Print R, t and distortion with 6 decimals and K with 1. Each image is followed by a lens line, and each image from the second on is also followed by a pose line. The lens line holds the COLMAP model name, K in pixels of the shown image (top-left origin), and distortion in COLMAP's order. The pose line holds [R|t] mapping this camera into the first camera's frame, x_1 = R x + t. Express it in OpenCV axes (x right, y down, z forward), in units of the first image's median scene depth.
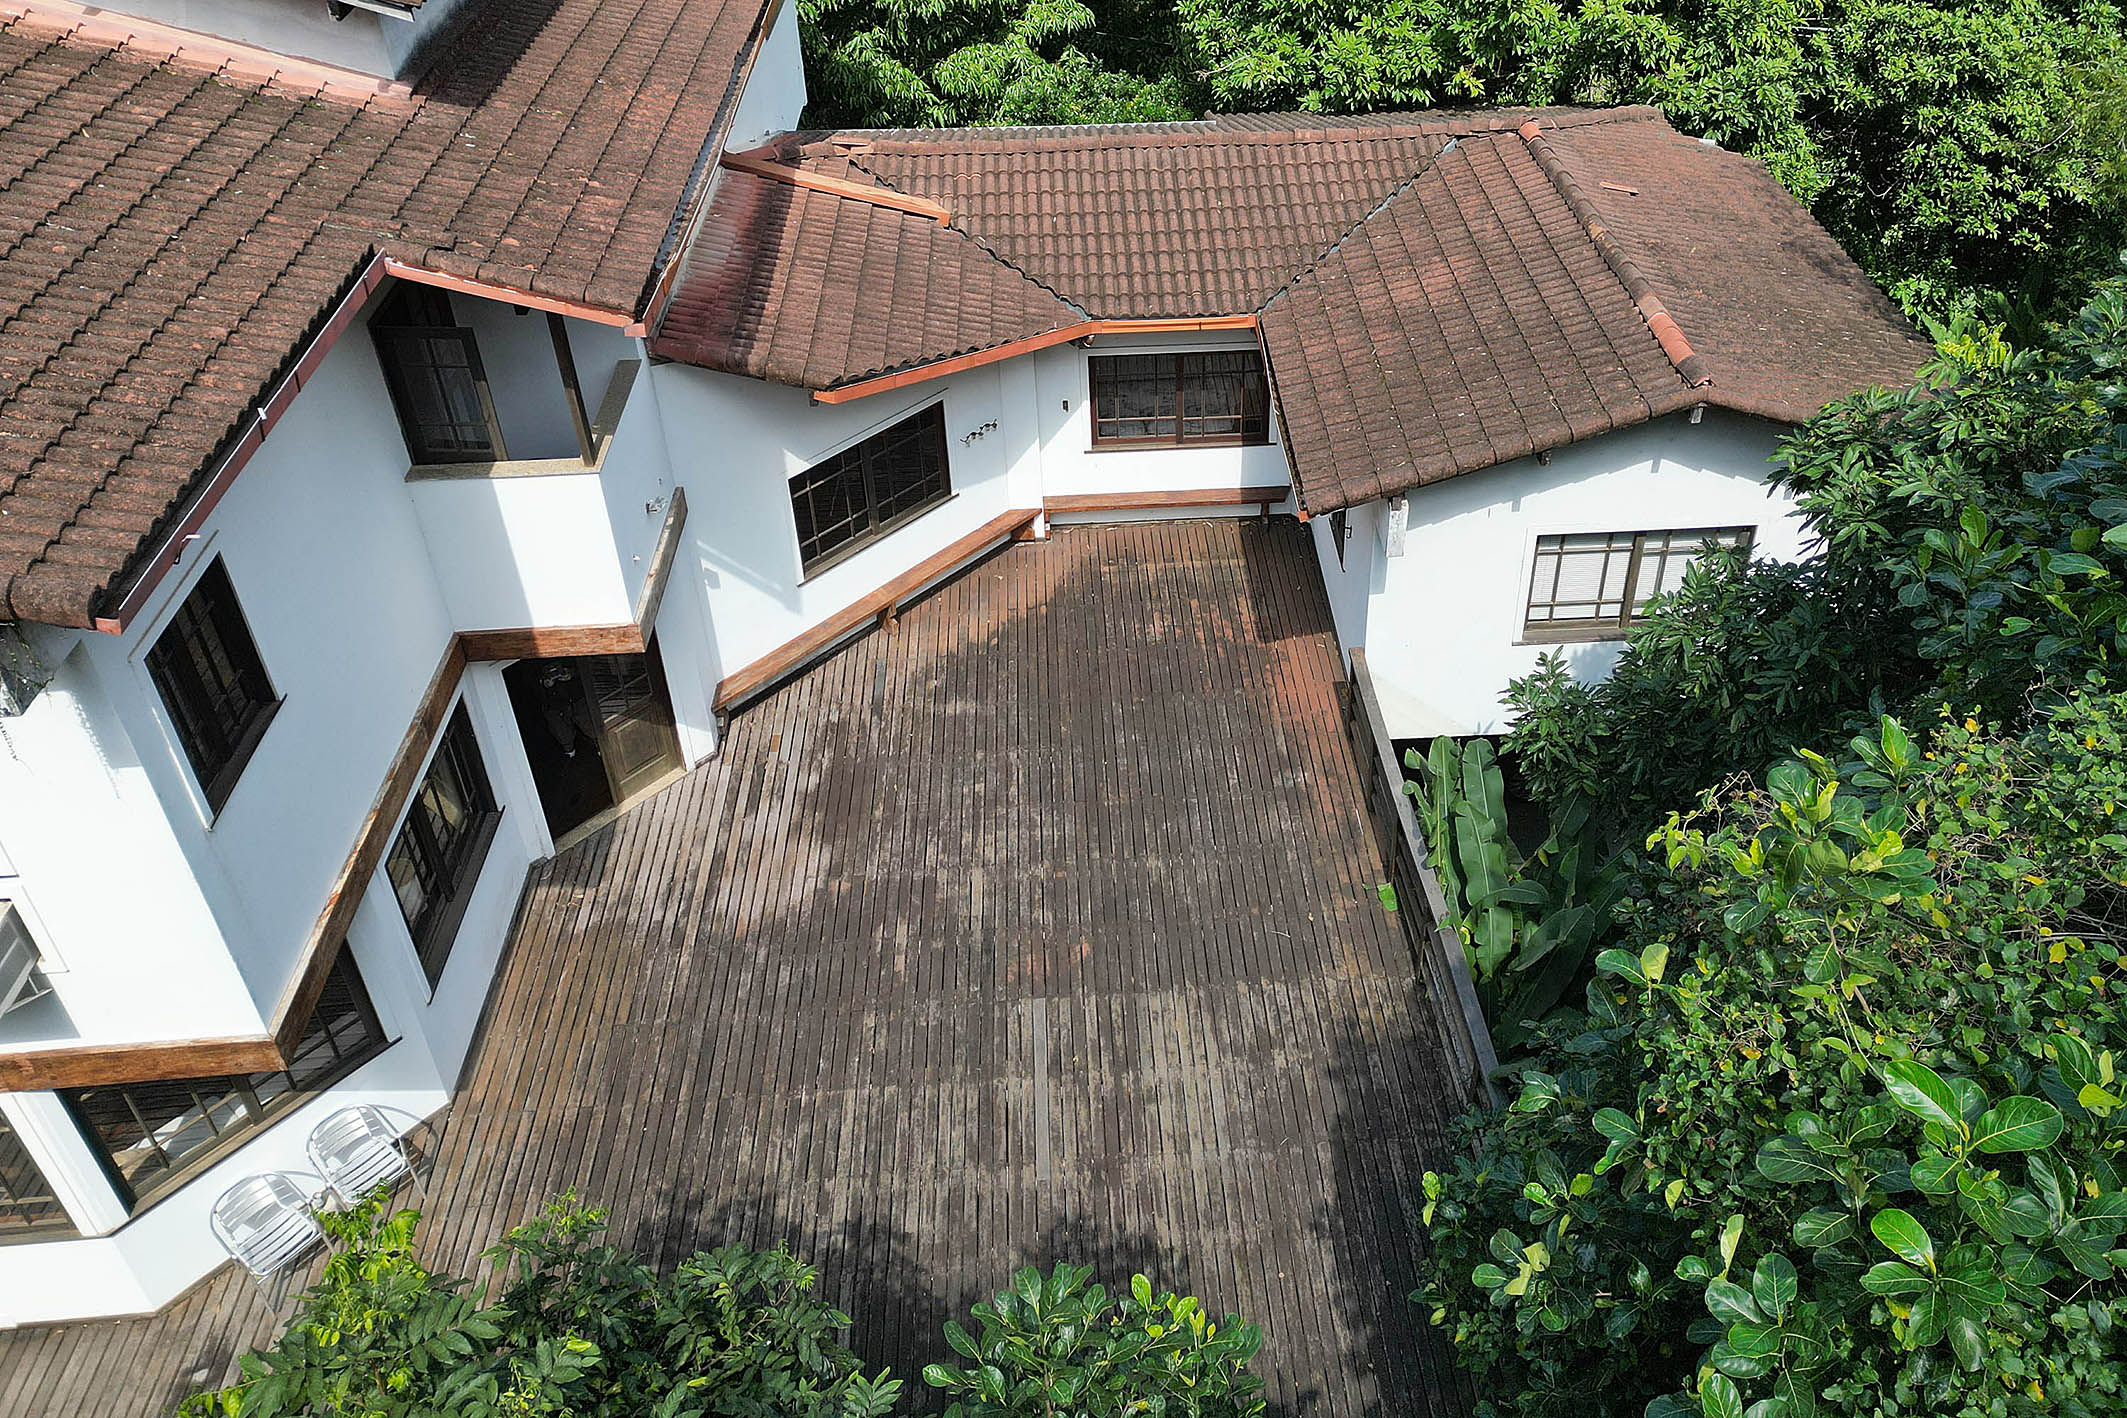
lens RADIAL K [[1595.5, 0, 1063.5], [0, 1595.5, 709.0], [0, 0, 1]] dist [0.002271, 0.000153]
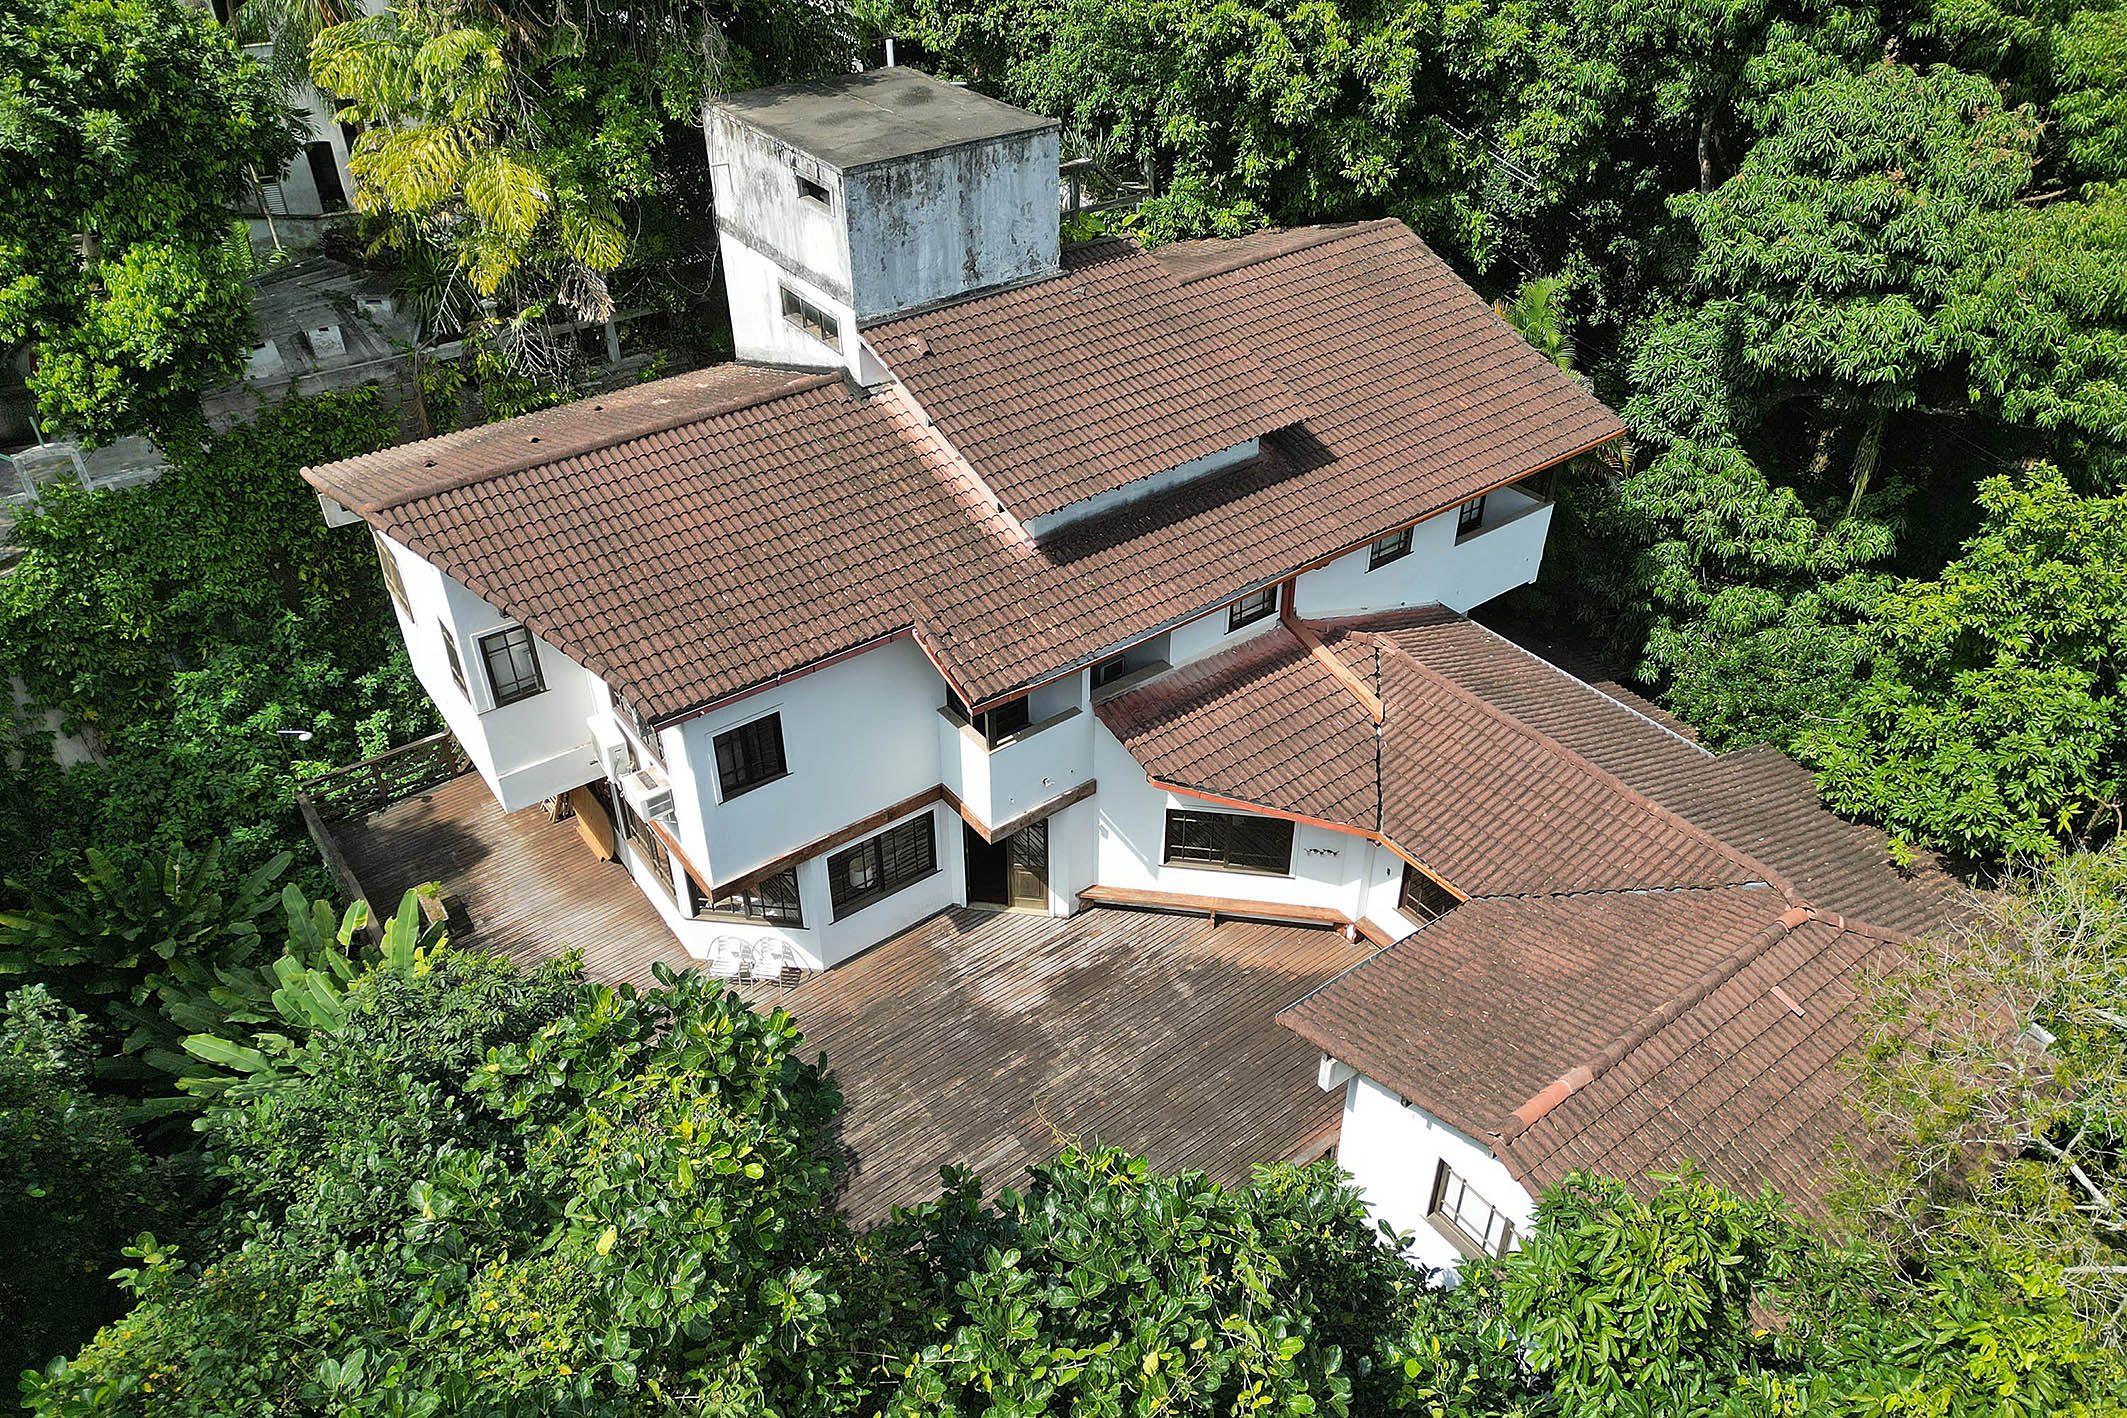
lens RADIAL K [[1483.8, 0, 1063.5], [0, 1483.8, 709.0], [0, 0, 1]] dist [0.002411, 0.000143]
pose [[0.520350, 0.505353, -0.688371, 0.803243], [-0.511900, 0.829803, 0.222229, -0.536704], [0.683516, 0.236740, 0.690478, -0.156016]]
